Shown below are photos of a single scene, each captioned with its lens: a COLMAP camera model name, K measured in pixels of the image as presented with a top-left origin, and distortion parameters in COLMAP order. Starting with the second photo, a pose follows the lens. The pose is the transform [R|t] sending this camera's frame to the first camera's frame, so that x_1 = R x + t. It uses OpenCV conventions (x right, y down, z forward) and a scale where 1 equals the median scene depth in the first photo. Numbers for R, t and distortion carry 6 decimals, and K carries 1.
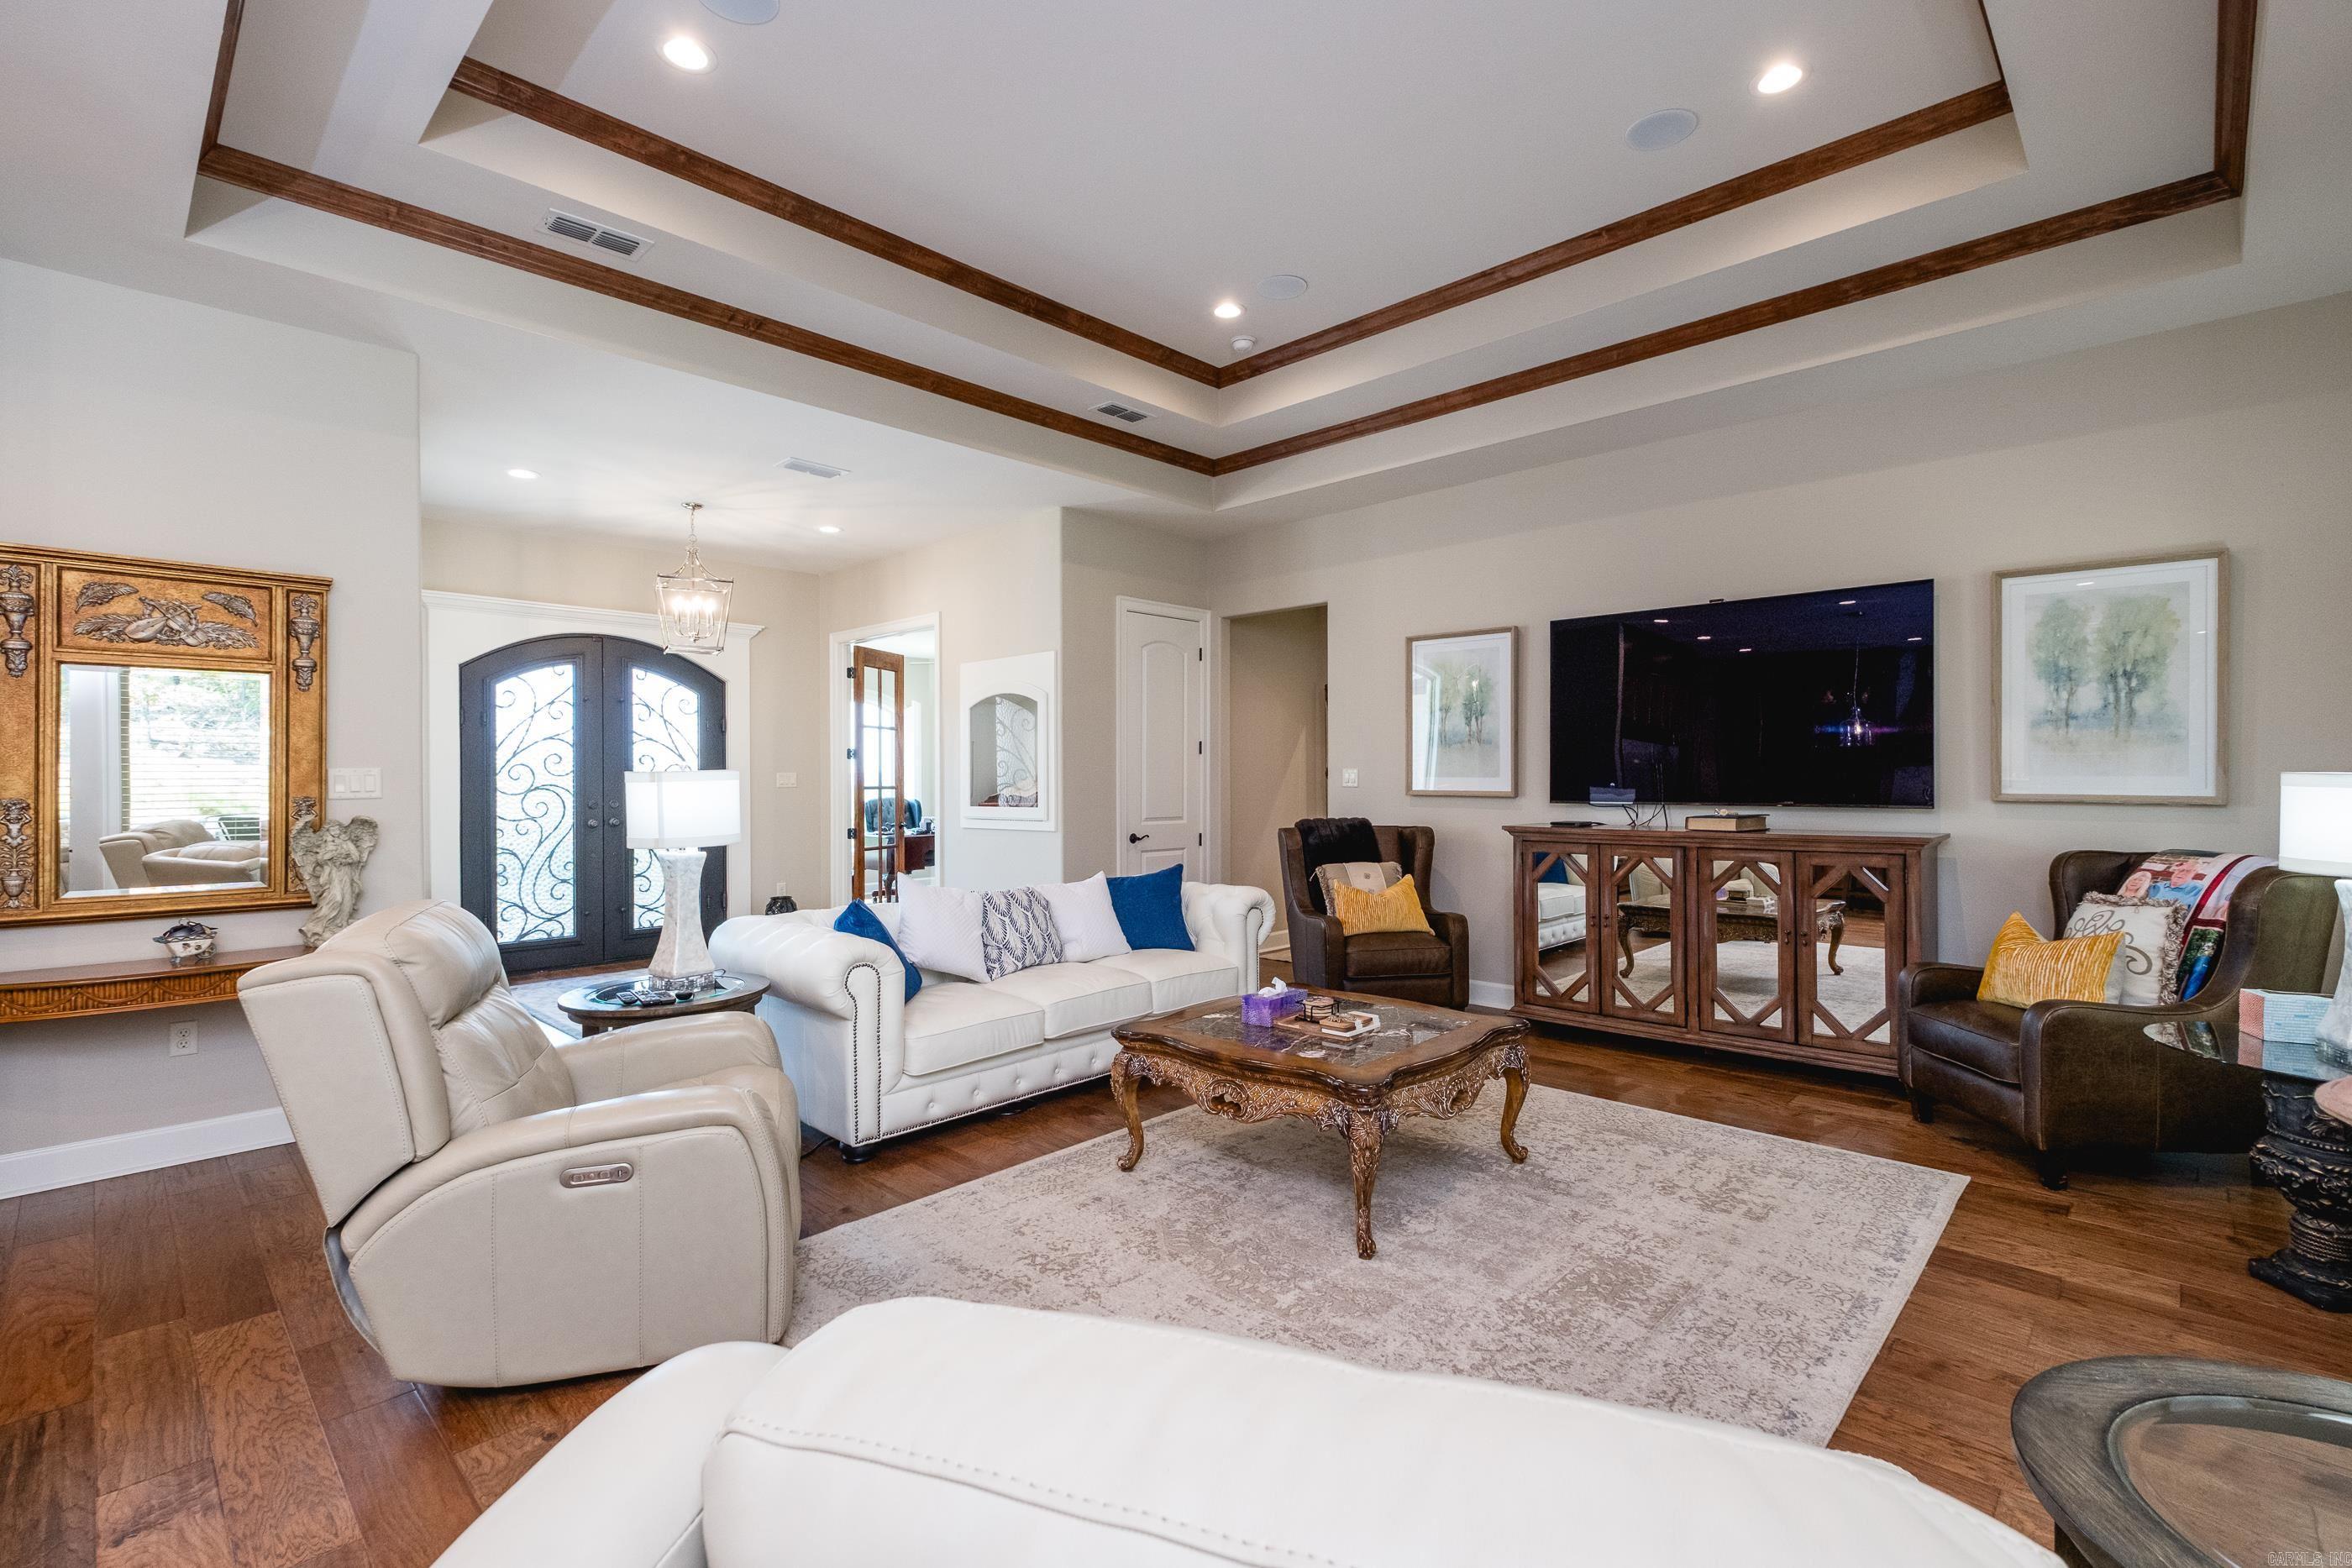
lens RADIAL K [[1018.6, 0, 1226.8], [0, 1018.6, 790.2], [0, 0, 1]] dist [0.009534, -0.005690]
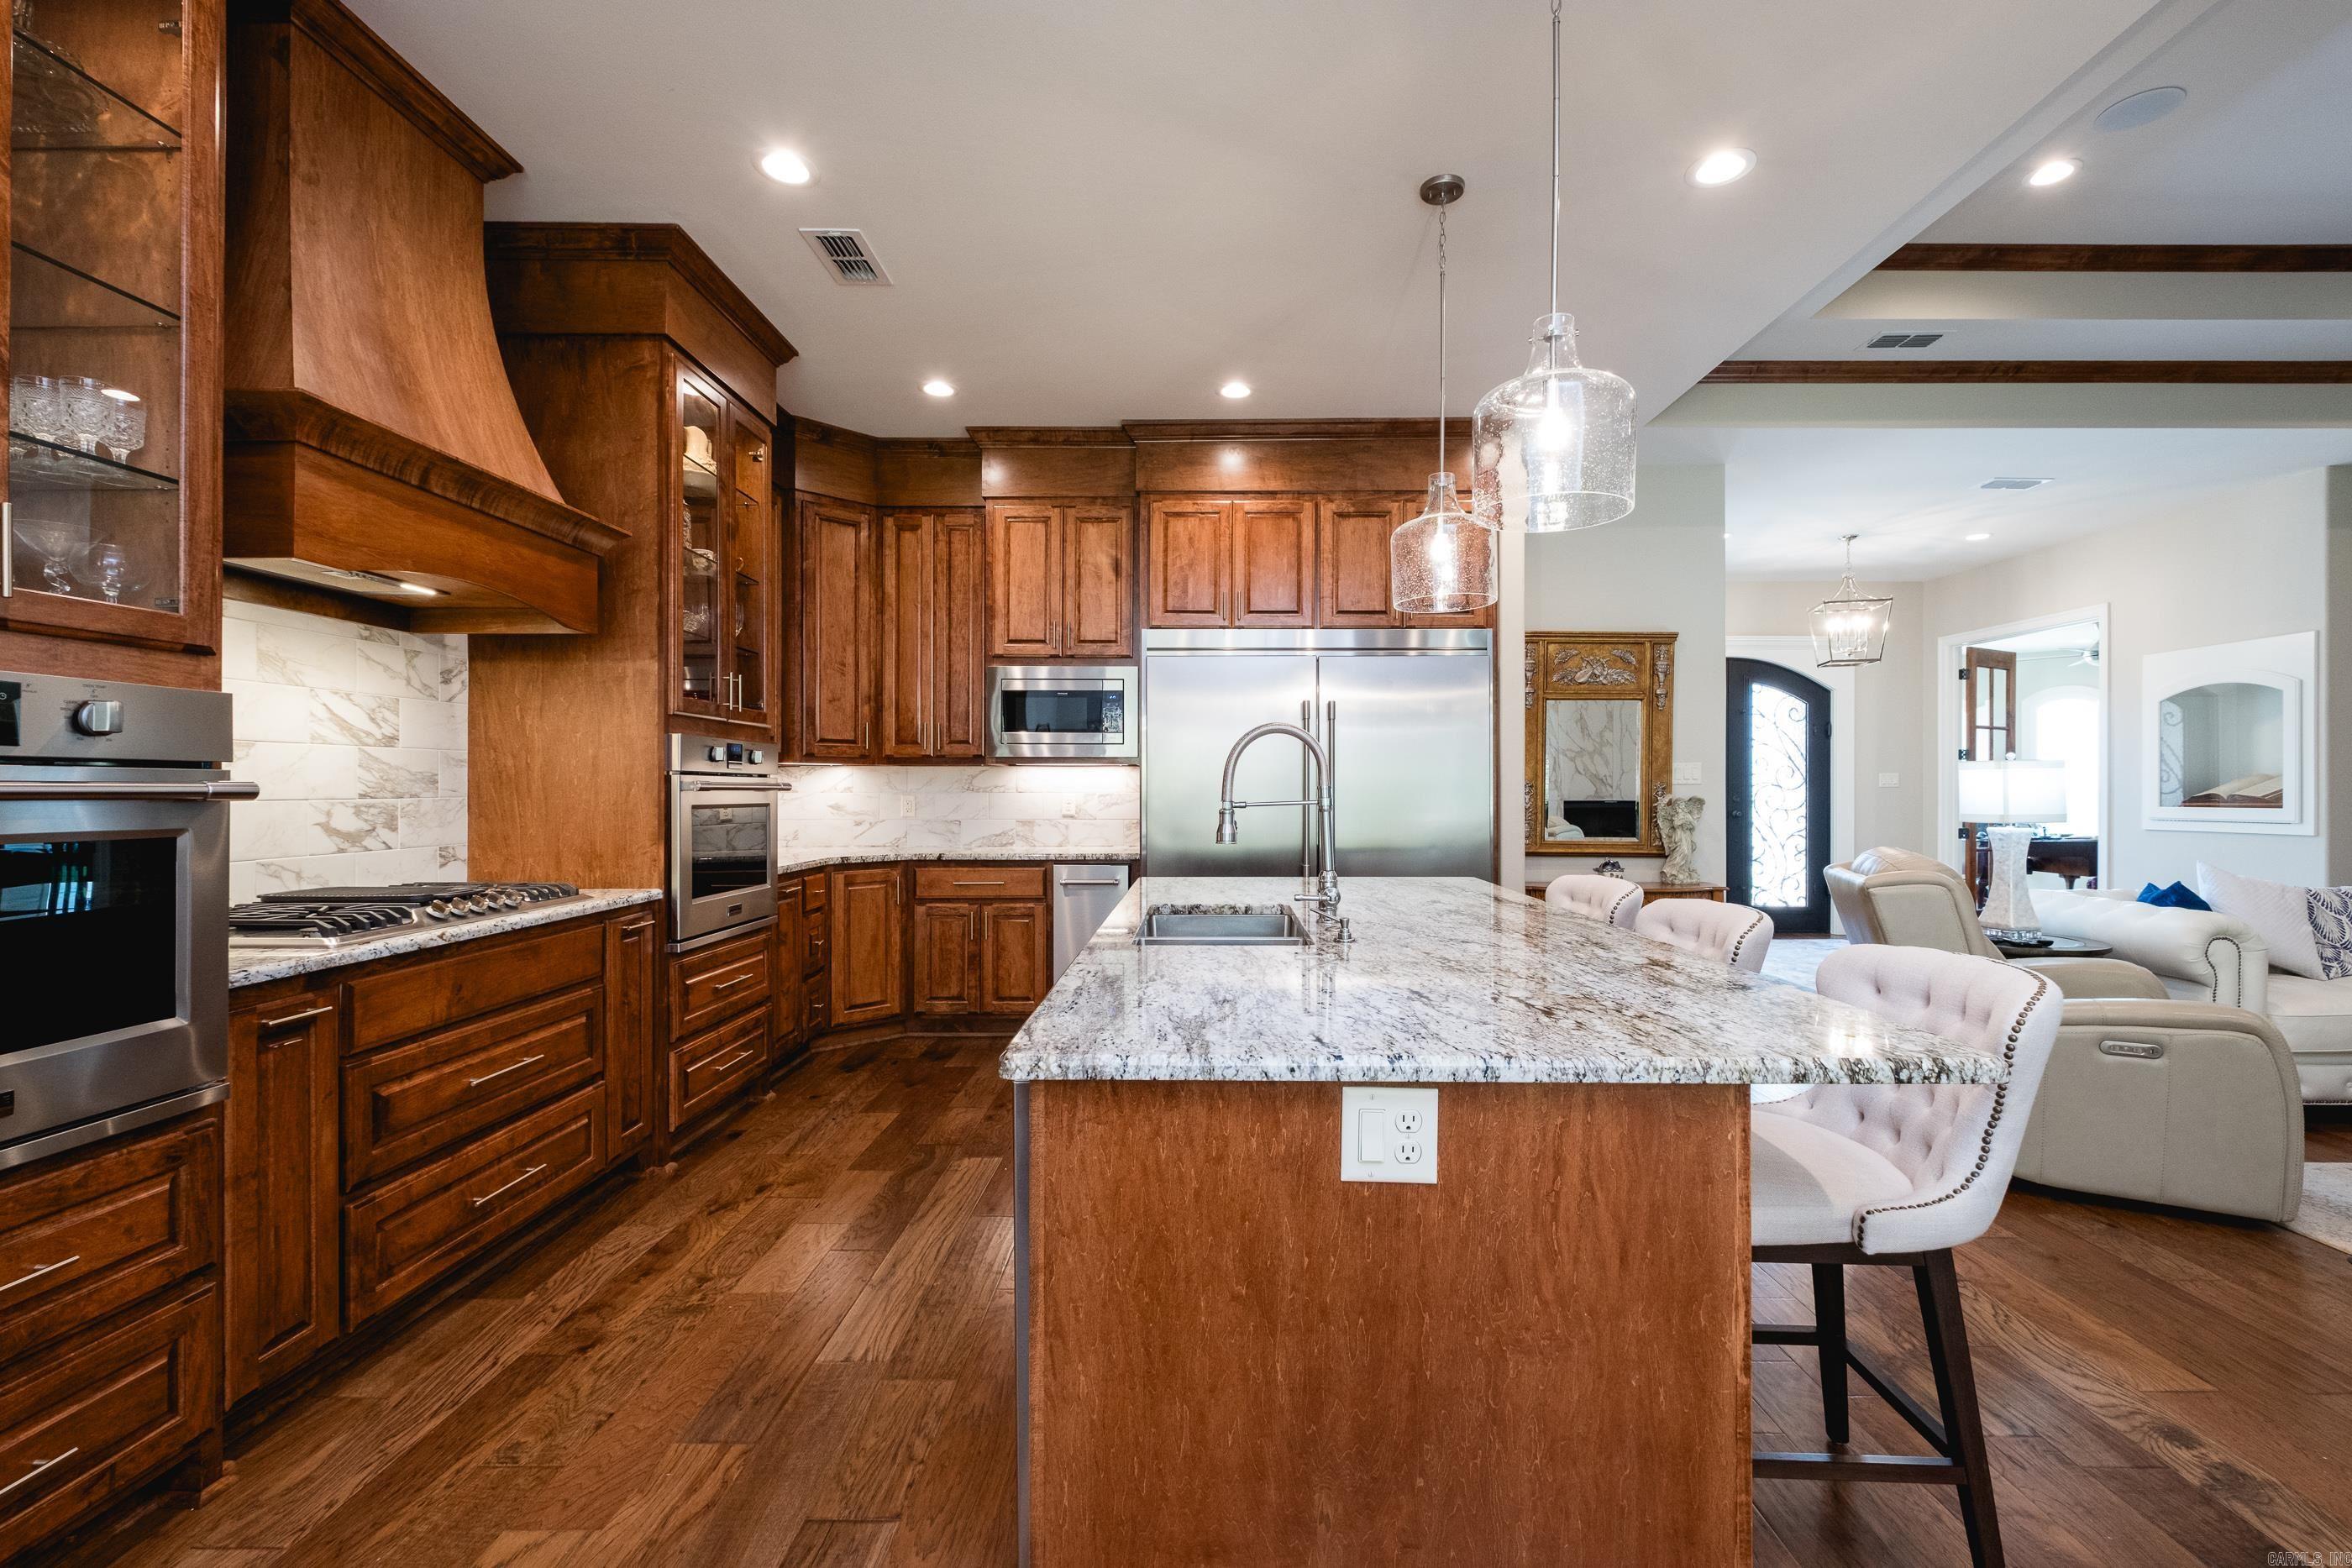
lens RADIAL K [[1018.6, 0, 1185.1], [0, 1018.6, 786.1], [0, 0, 1]] dist [0.009534, -0.005690]
pose [[0.670016, 0.009231, -0.742289, -0.193488], [-0.021226, 0.999752, -0.006727, 0.027148], [0.742043, 0.020264, 0.670046, -0.359715]]
